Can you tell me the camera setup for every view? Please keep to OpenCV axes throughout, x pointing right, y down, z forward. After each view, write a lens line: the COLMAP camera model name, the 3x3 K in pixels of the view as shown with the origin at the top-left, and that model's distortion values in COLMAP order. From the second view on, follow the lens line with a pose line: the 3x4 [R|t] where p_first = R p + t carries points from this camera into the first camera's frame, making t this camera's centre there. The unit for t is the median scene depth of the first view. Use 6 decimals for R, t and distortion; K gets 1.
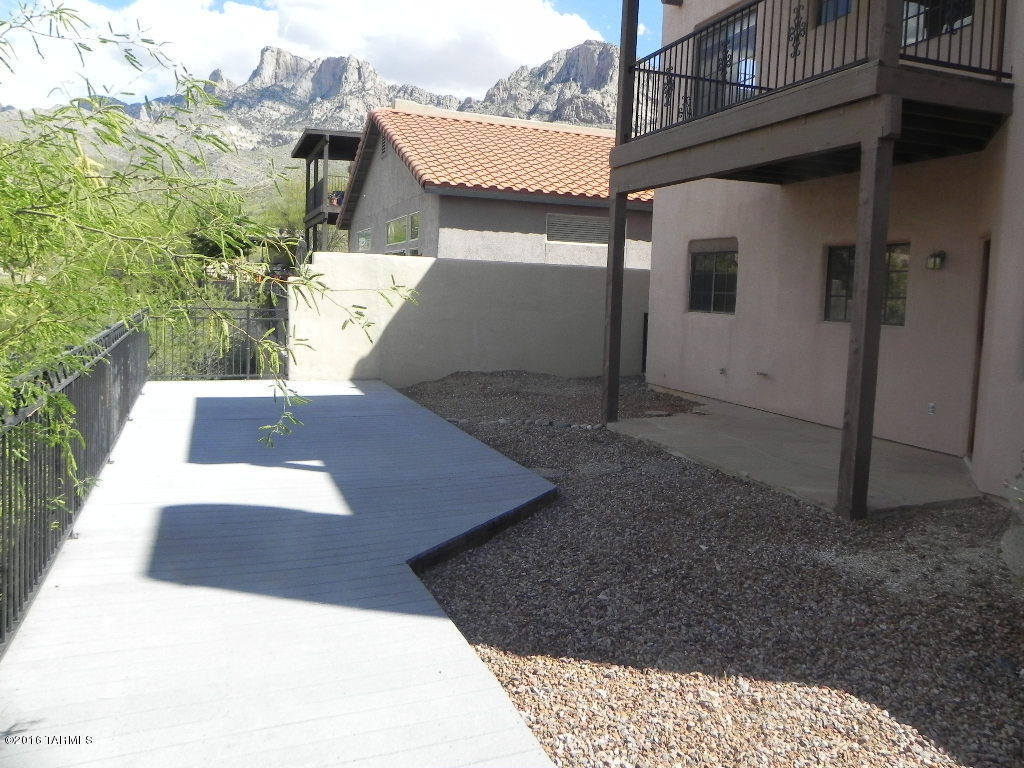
lens RADIAL K [[782.1, 0, 530.2], [0, 782.1, 347.7], [0, 0, 1]] dist [-0.005005, -0.014671]
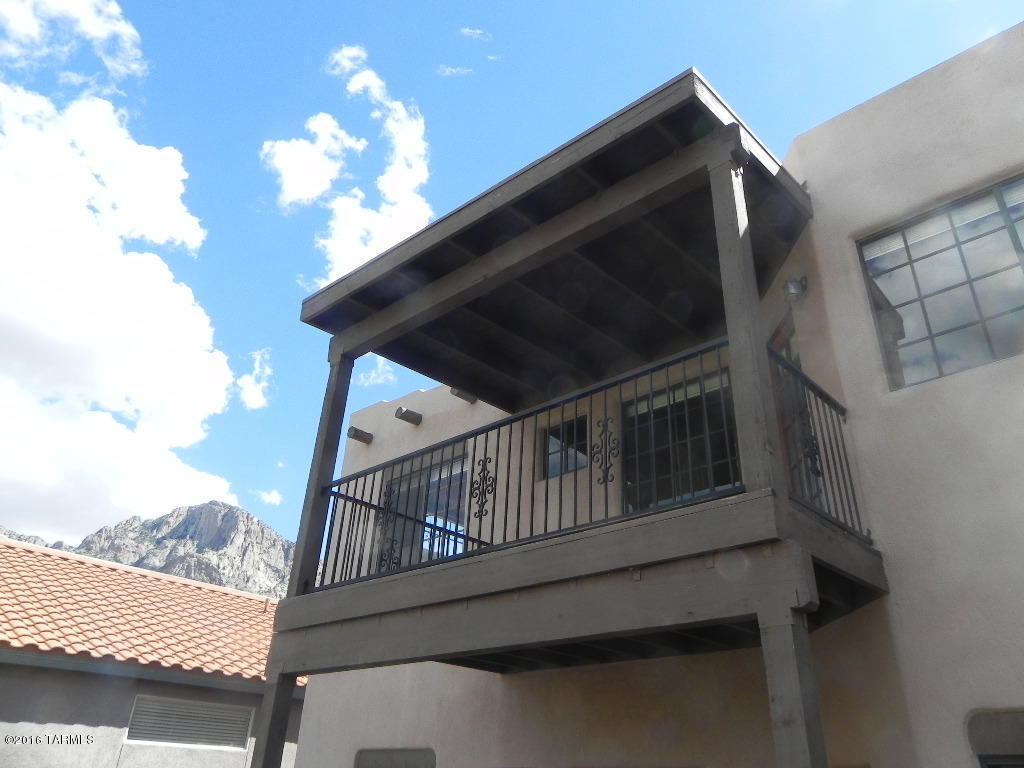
lens RADIAL K [[773.4, 0, 532.5], [0, 773.4, 355.6], [0, 0, 1]] dist [-0.004228, -0.011175]
pose [[0.888735, 0.221669, 0.401265, -0.007531], [0.037008, 0.837767, -0.544772, -0.039279], [-0.456926, 0.499008, 0.736349, 0.191388]]
